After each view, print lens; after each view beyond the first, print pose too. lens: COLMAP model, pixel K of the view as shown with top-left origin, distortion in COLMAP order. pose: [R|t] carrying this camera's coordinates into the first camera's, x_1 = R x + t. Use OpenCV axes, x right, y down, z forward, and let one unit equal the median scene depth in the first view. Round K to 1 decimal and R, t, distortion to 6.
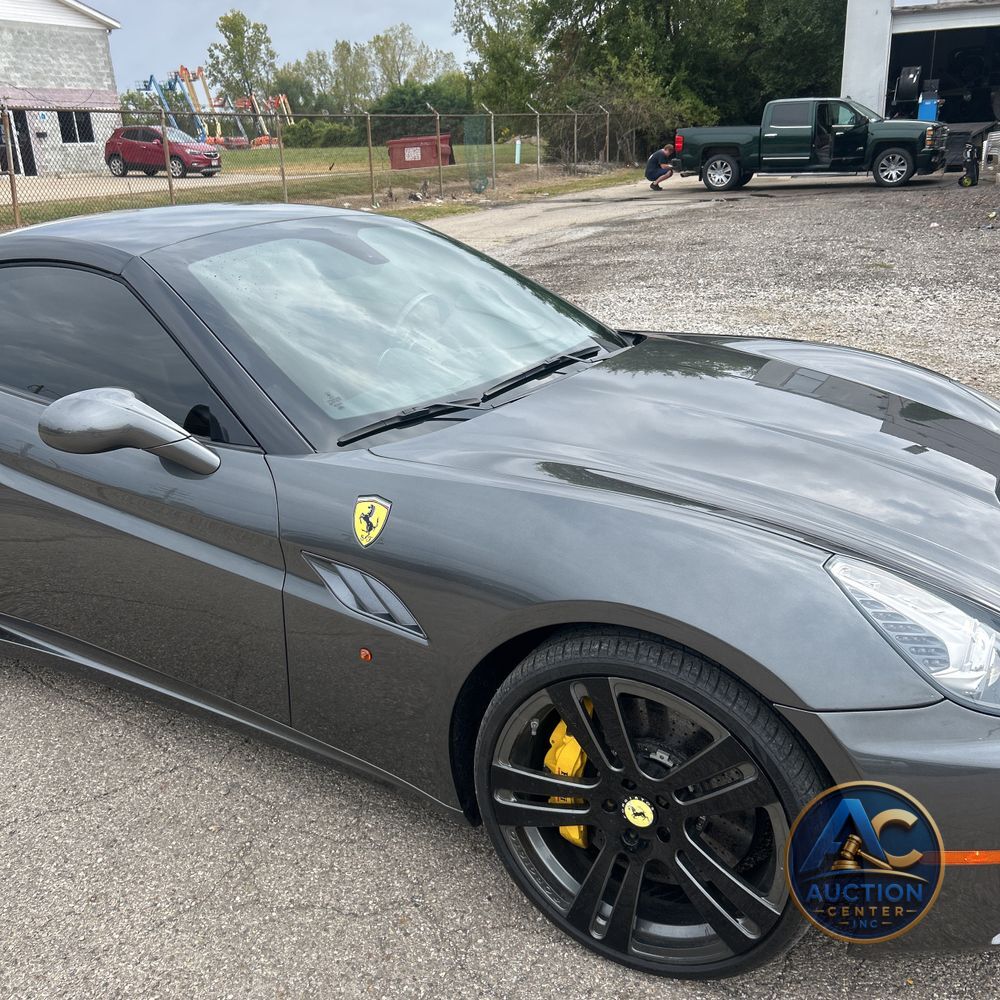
lens RADIAL K [[1015.5, 0, 500.0], [0, 1015.5, 500.0], [0, 0, 1]] dist [0.030393, -0.028013]
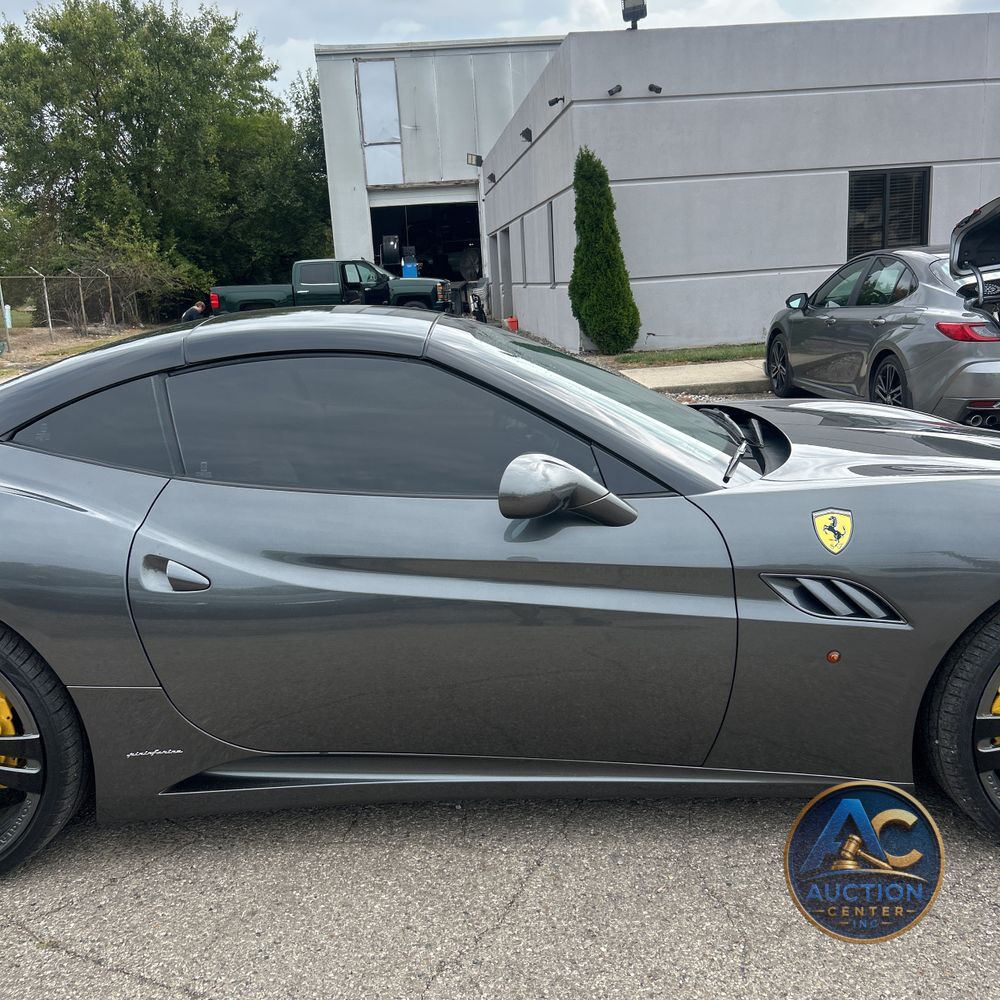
lens RADIAL K [[1005.9, 0, 499.1], [0, 1005.9, 519.7], [0, 0, 1]] dist [0.010290, -0.021939]
pose [[0.869657, -0.122466, 0.478225, -0.057589], [0.183703, 0.979451, -0.083243, 0.001967], [-0.458204, 0.160244, 0.874283, 0.011913]]
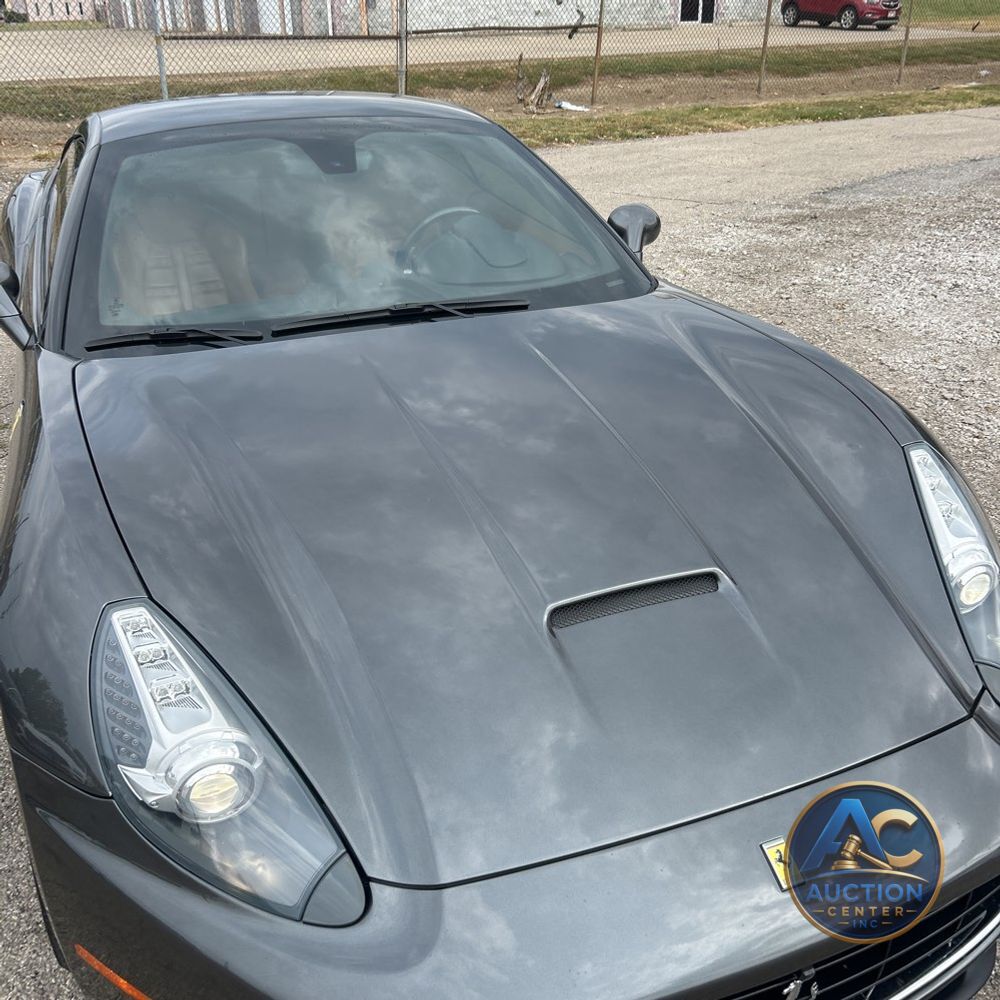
lens RADIAL K [[1011.1, 0, 489.1], [0, 1011.1, 503.3], [0, 0, 1]] dist [0.051177, -0.067199]
pose [[0.792267, 0.290413, -0.536632, 0.051304], [-0.216572, 0.956049, 0.197653, -0.013187], [0.570447, -0.040374, 0.820341, 0.023821]]
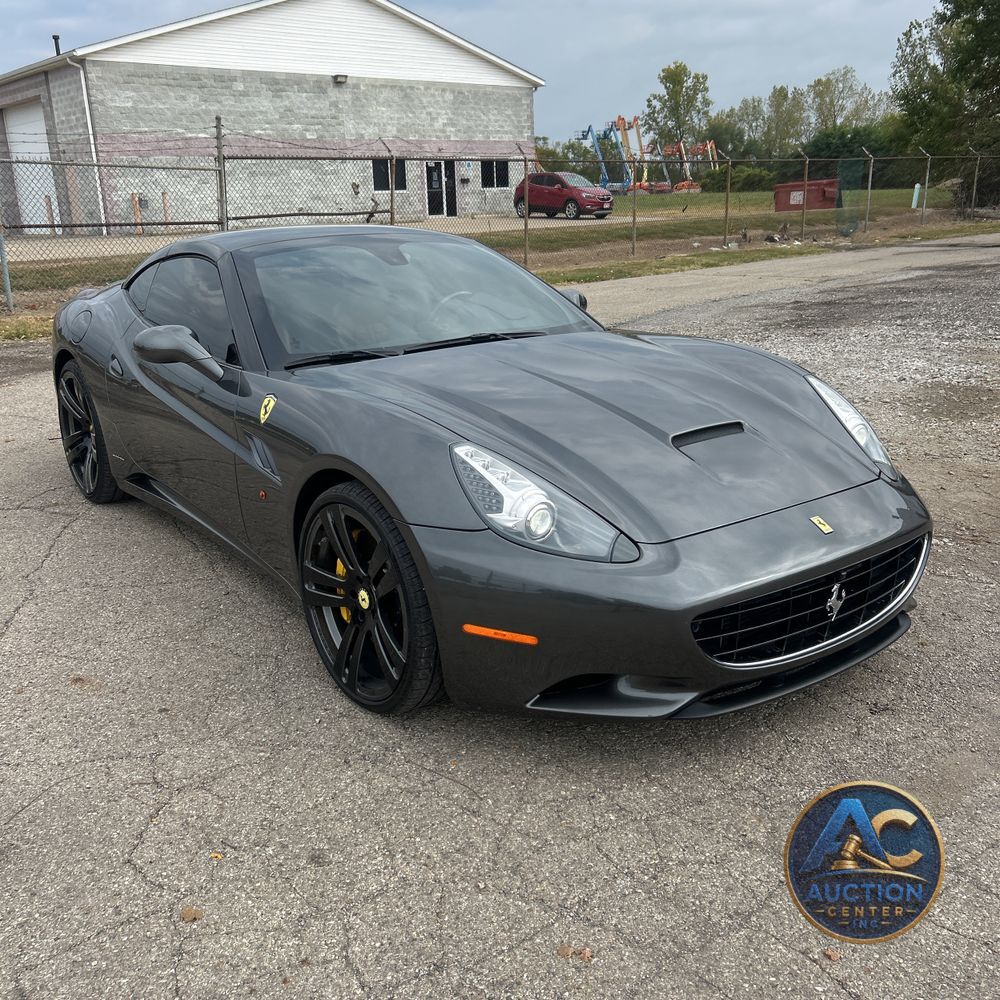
lens RADIAL K [[1011.1, 0, 489.1], [0, 1011.1, 503.3], [0, 0, 1]] dist [0.051177, -0.067199]
pose [[0.917649, 0.120400, -0.378715, 0.049208], [-0.133957, 0.990941, -0.009550, 0.008182], [0.374134, 0.059495, 0.925464, -0.021435]]
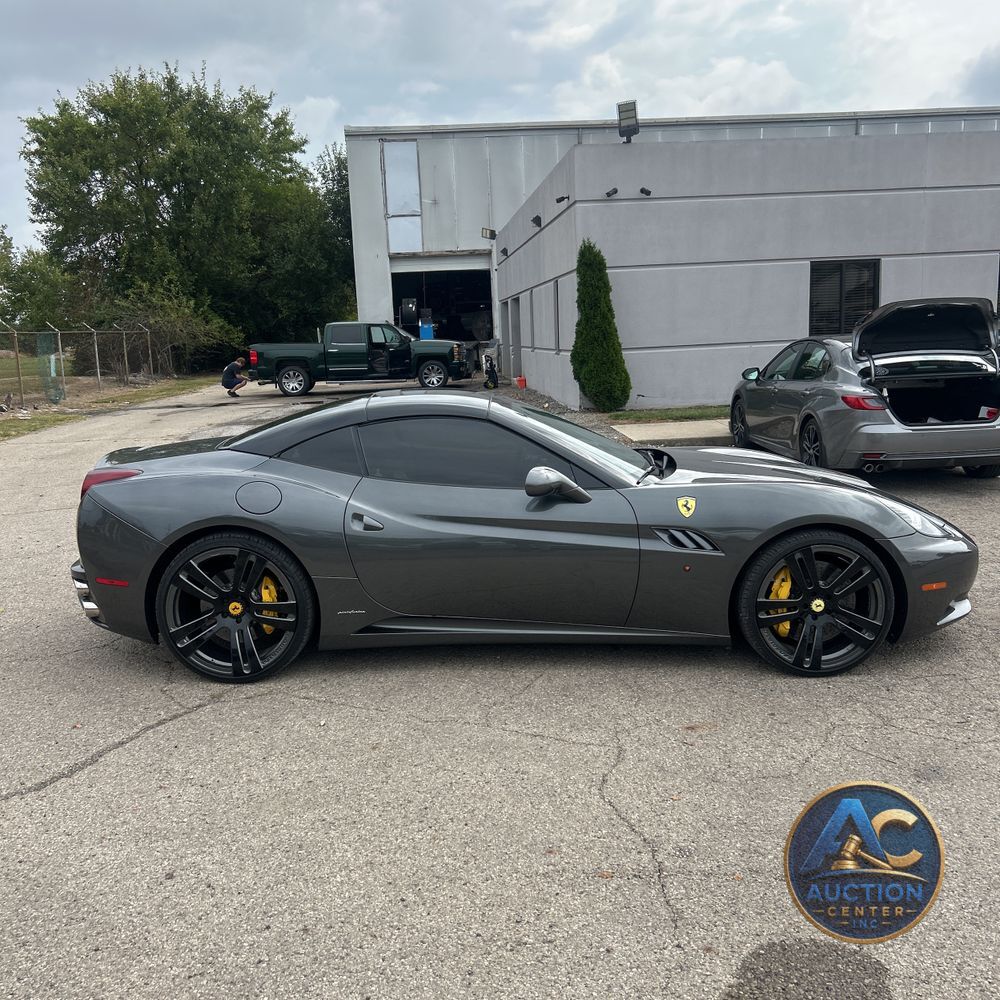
lens RADIAL K [[1011.1, 0, 489.1], [0, 1011.1, 503.3], [0, 0, 1]] dist [0.051177, -0.067199]
pose [[0.877541, -0.073288, 0.473869, -0.095027], [0.163425, 0.974795, -0.151881, 0.017021], [-0.450793, 0.210724, 0.867399, -0.046634]]
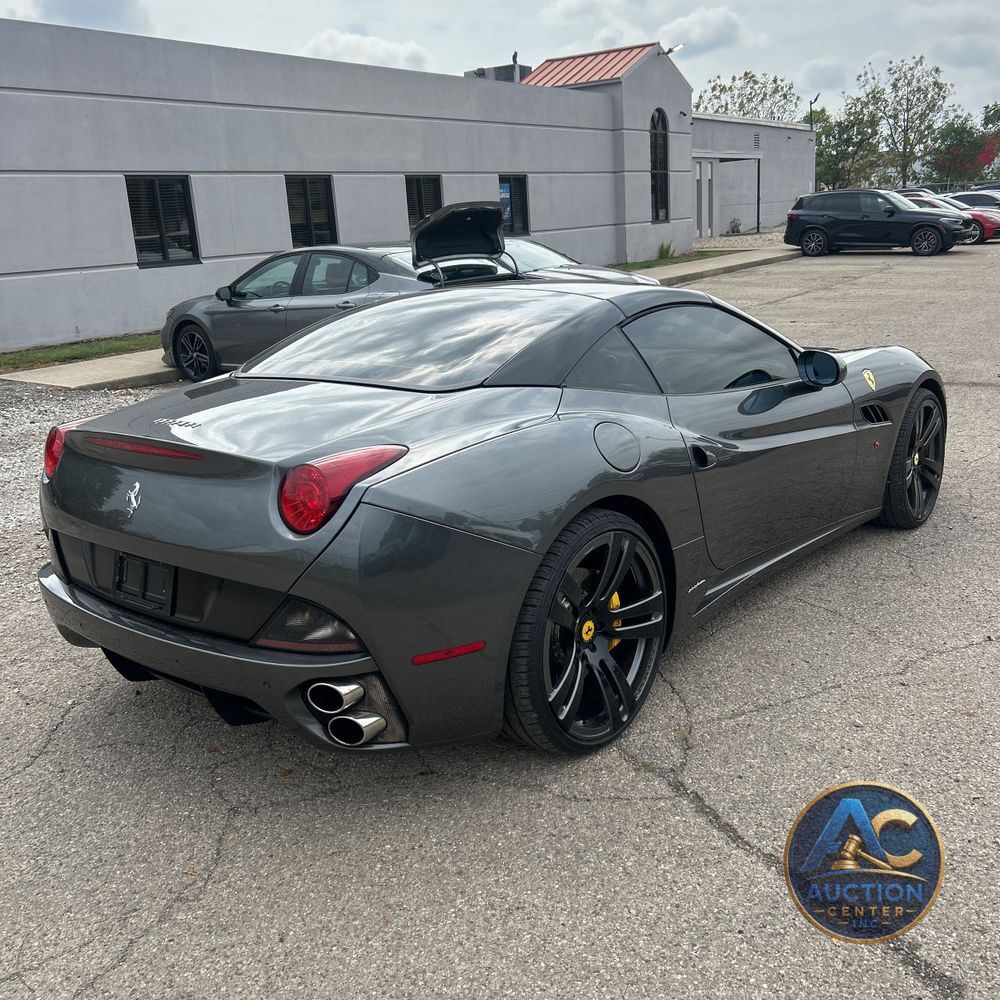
lens RADIAL K [[1011.8, 0, 490.3], [0, 1011.8, 500.2], [0, 0, 1]] dist [0.007924, 0.003511]
pose [[0.175650, -0.229917, 0.957228, -0.142305], [0.377950, 0.913581, 0.150080, -0.022221], [-0.909011, 0.335423, 0.247368, 0.076184]]
